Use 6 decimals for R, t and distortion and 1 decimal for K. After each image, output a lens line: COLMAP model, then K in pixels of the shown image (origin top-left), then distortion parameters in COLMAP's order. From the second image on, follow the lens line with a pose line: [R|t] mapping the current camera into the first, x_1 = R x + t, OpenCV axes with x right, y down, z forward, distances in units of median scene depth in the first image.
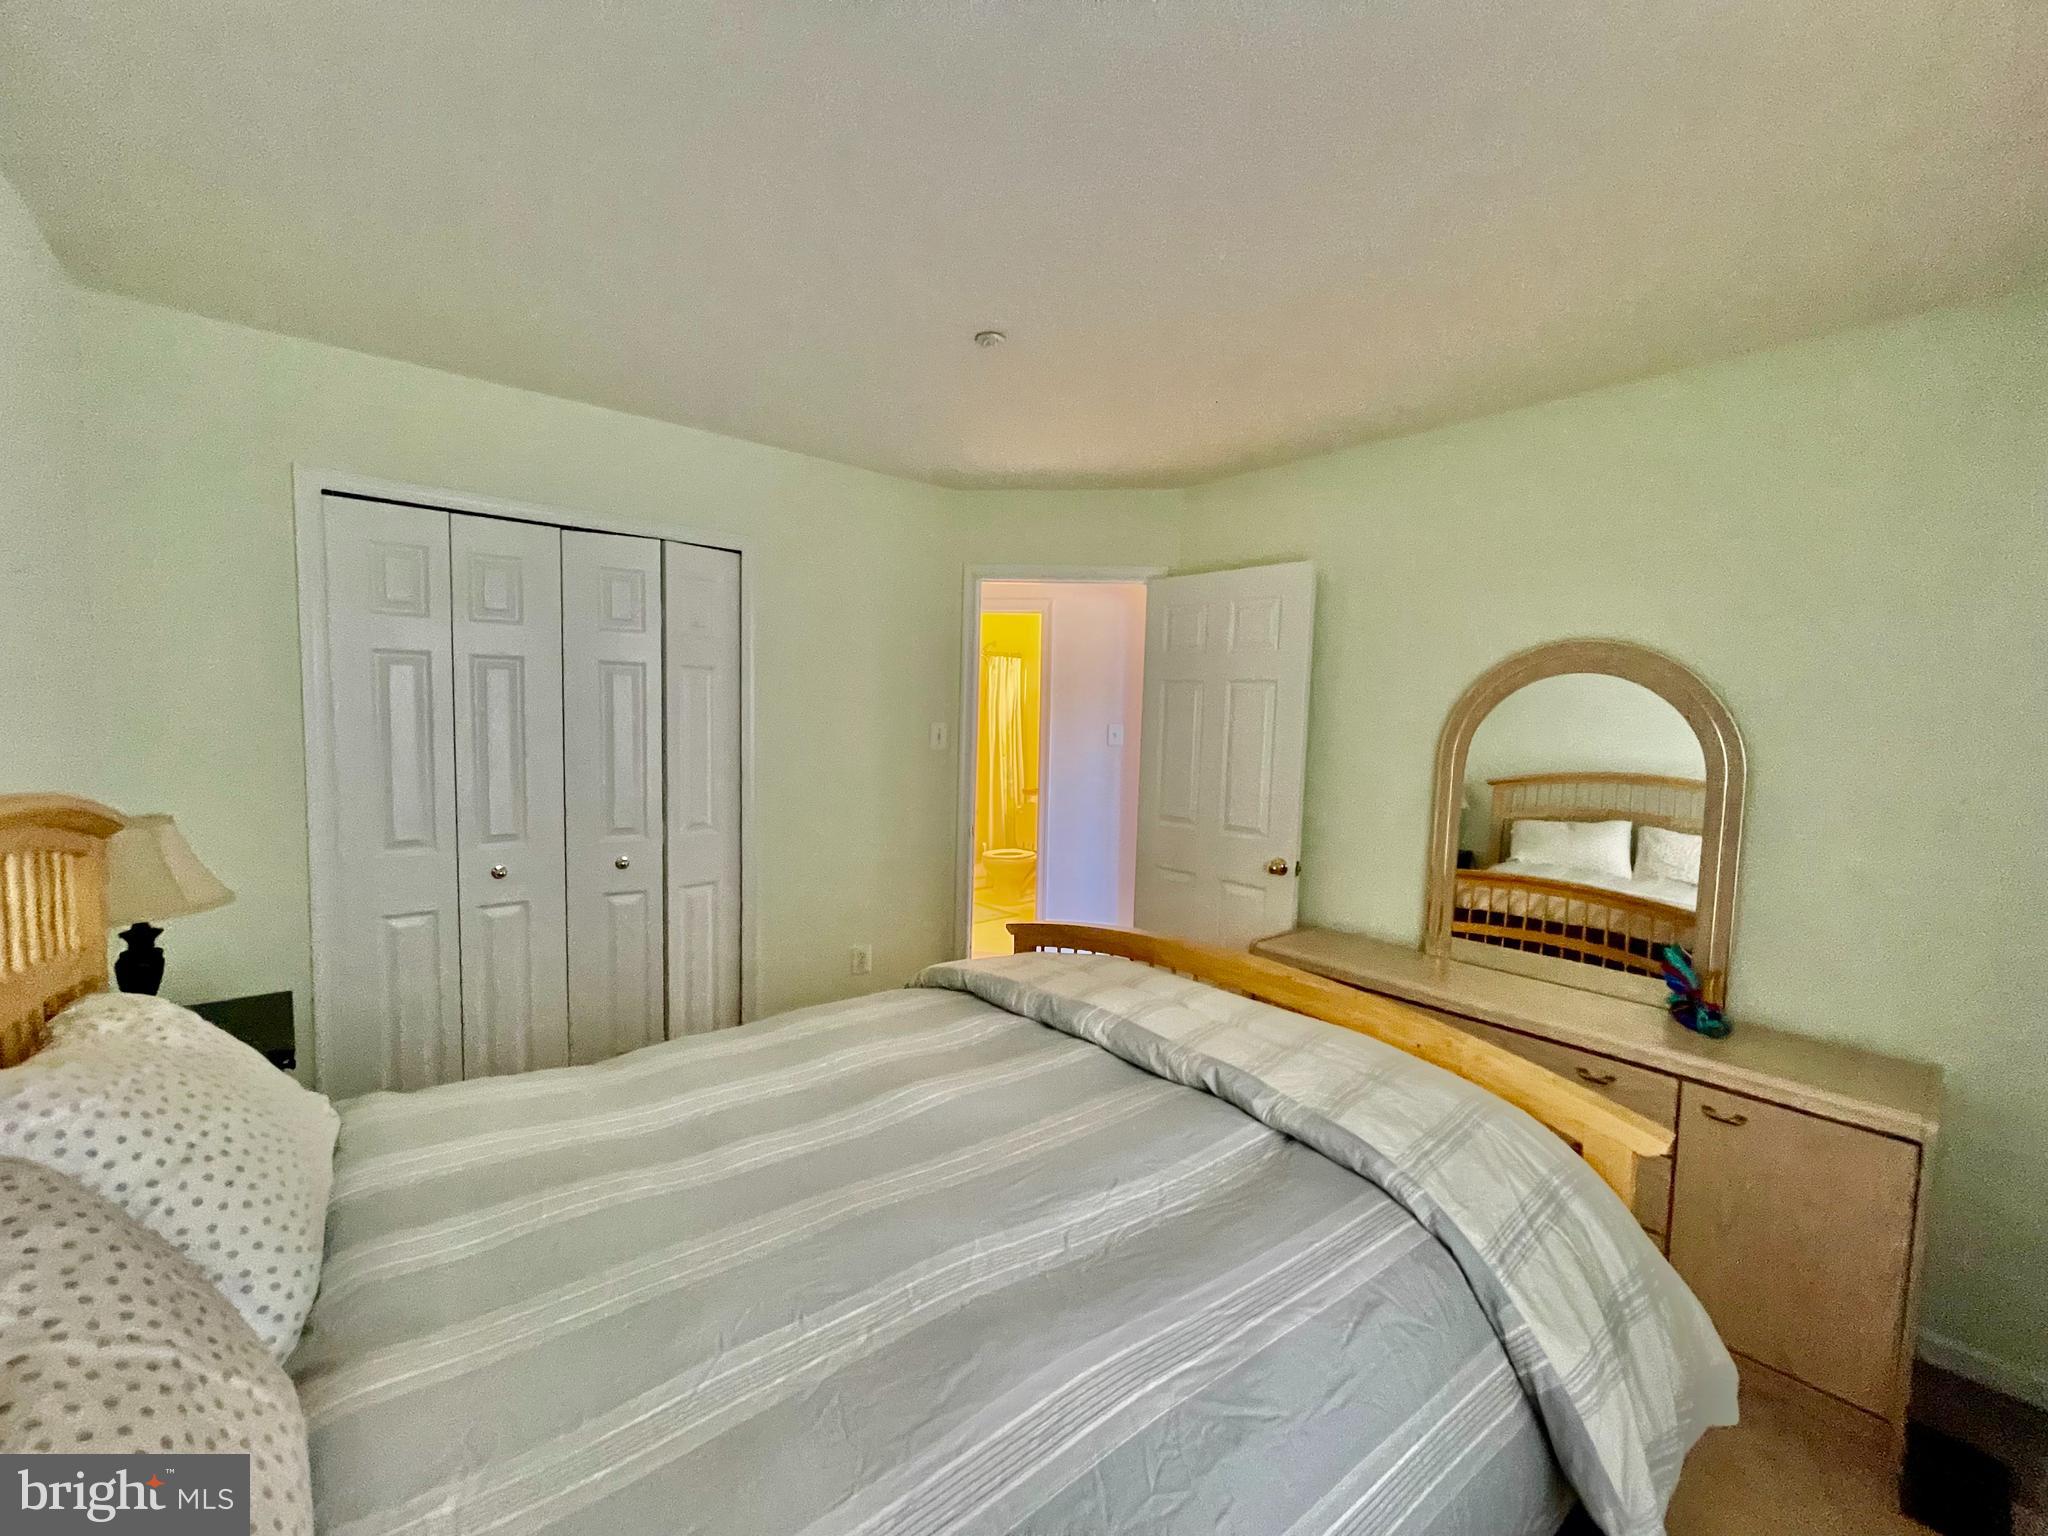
lens RADIAL K [[828.1, 0, 1018.6], [0, 828.1, 762.6], [0, 0, 1]] dist [-0.001617, -0.000161]
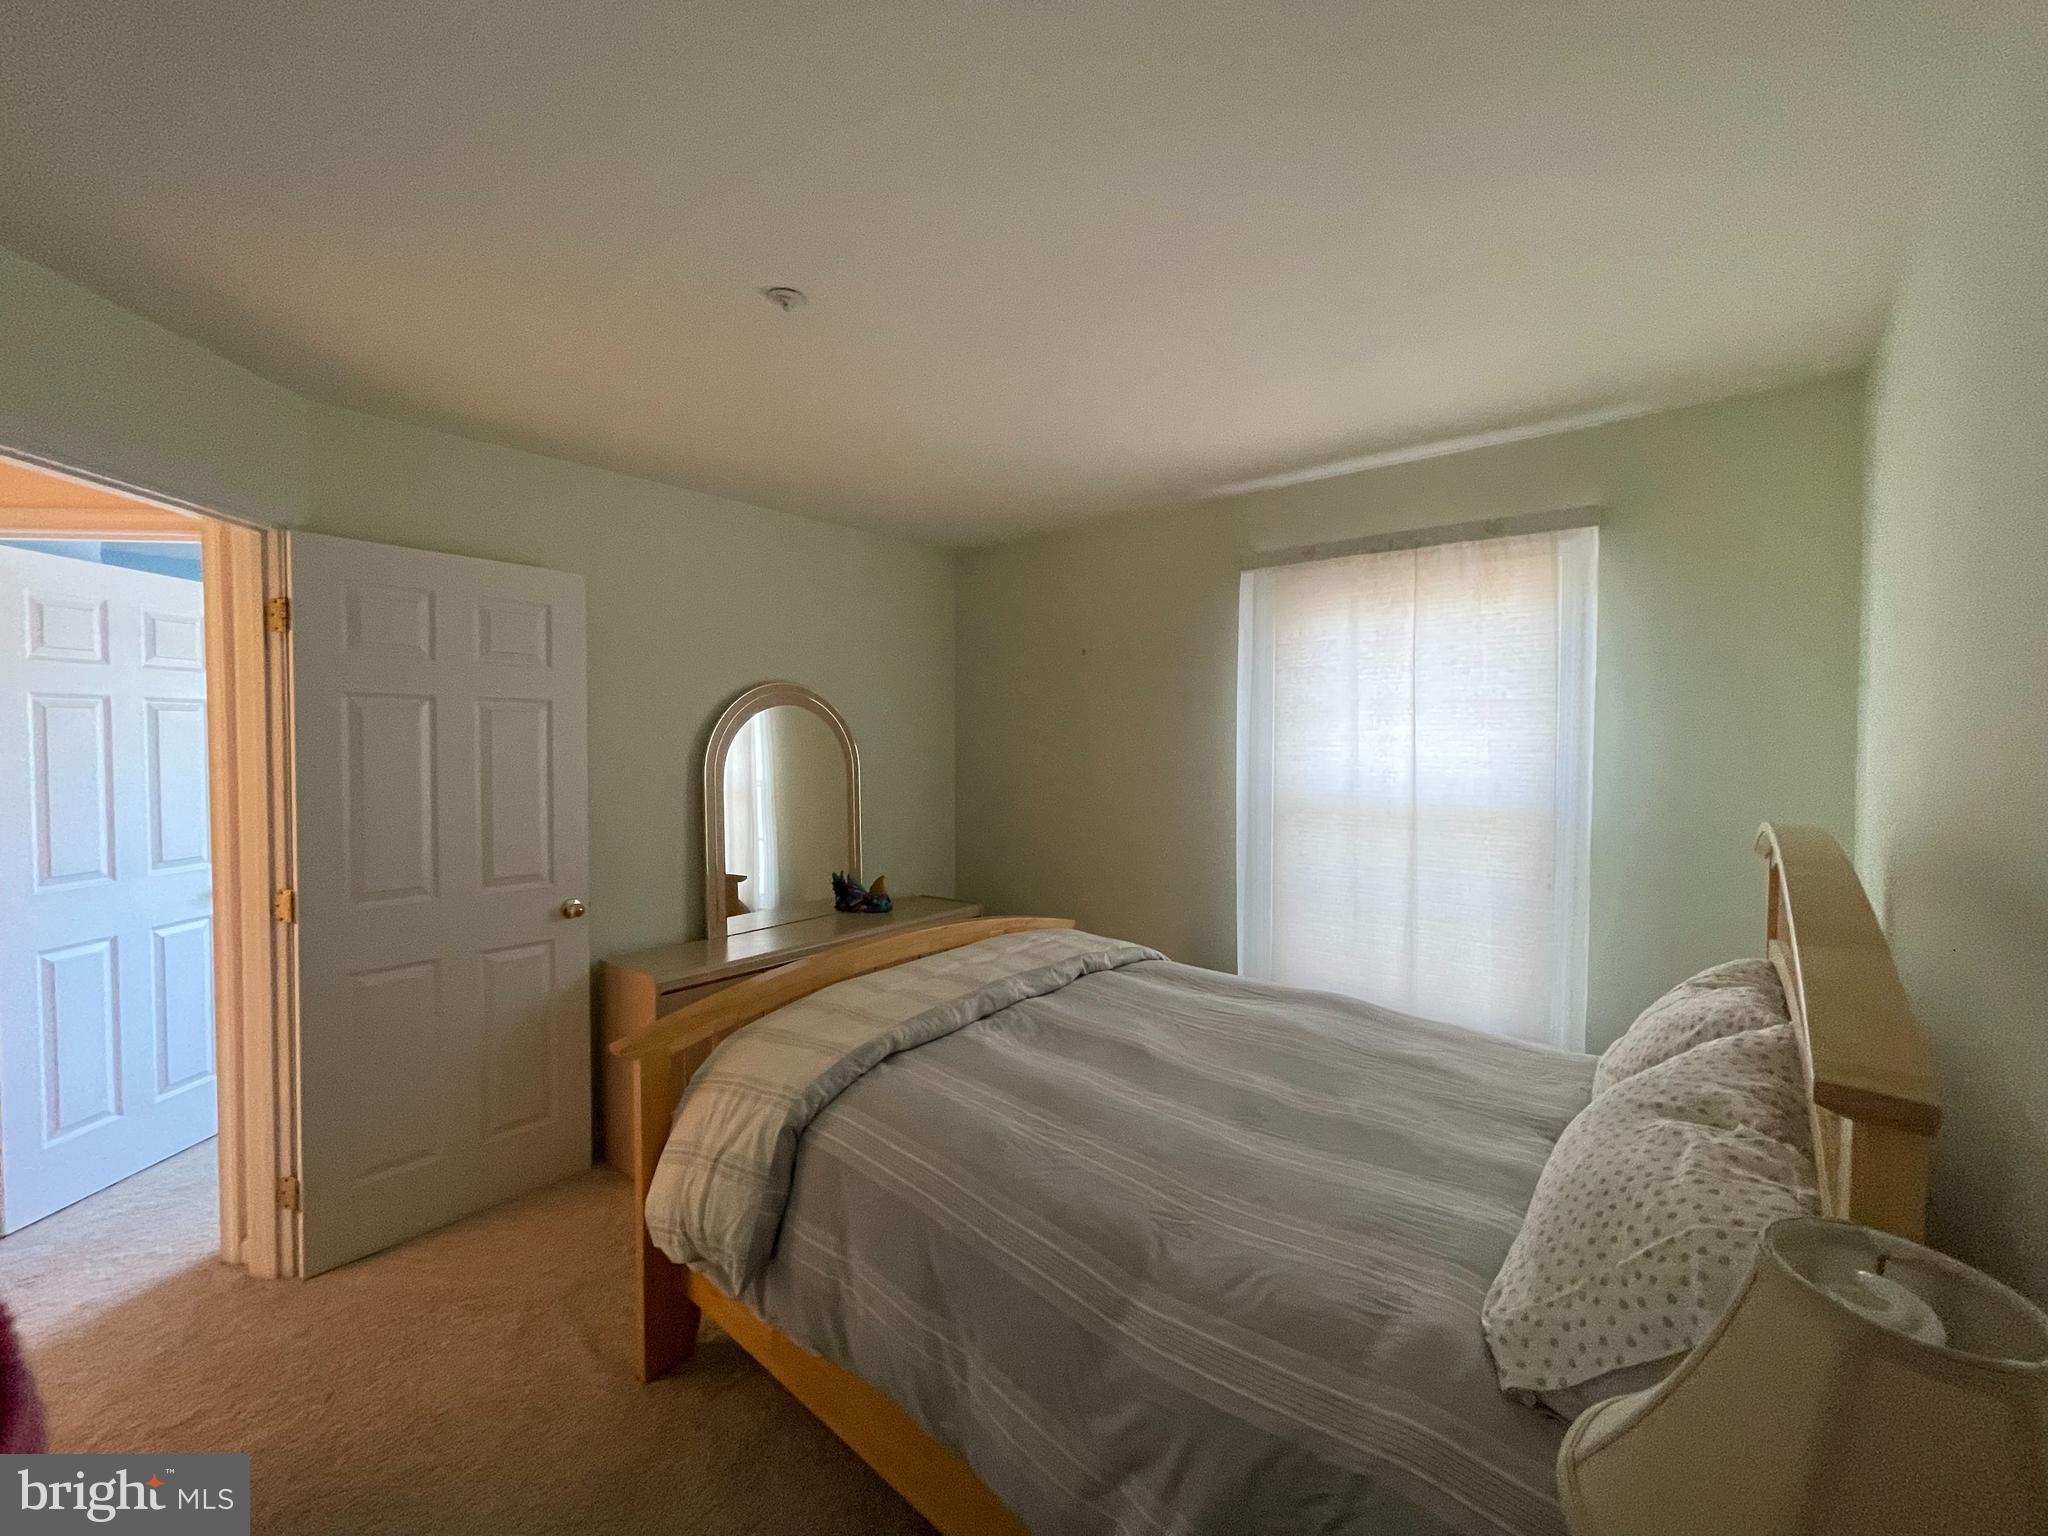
lens RADIAL K [[828.1, 0, 1018.6], [0, 828.1, 762.6], [0, 0, 1]] dist [-0.001617, -0.000161]
pose [[-0.177514, -0.062529, 0.982130, -1.072787], [0.049426, 0.996154, 0.072355, -0.120603], [-0.982876, 0.061386, -0.173741, 1.101509]]
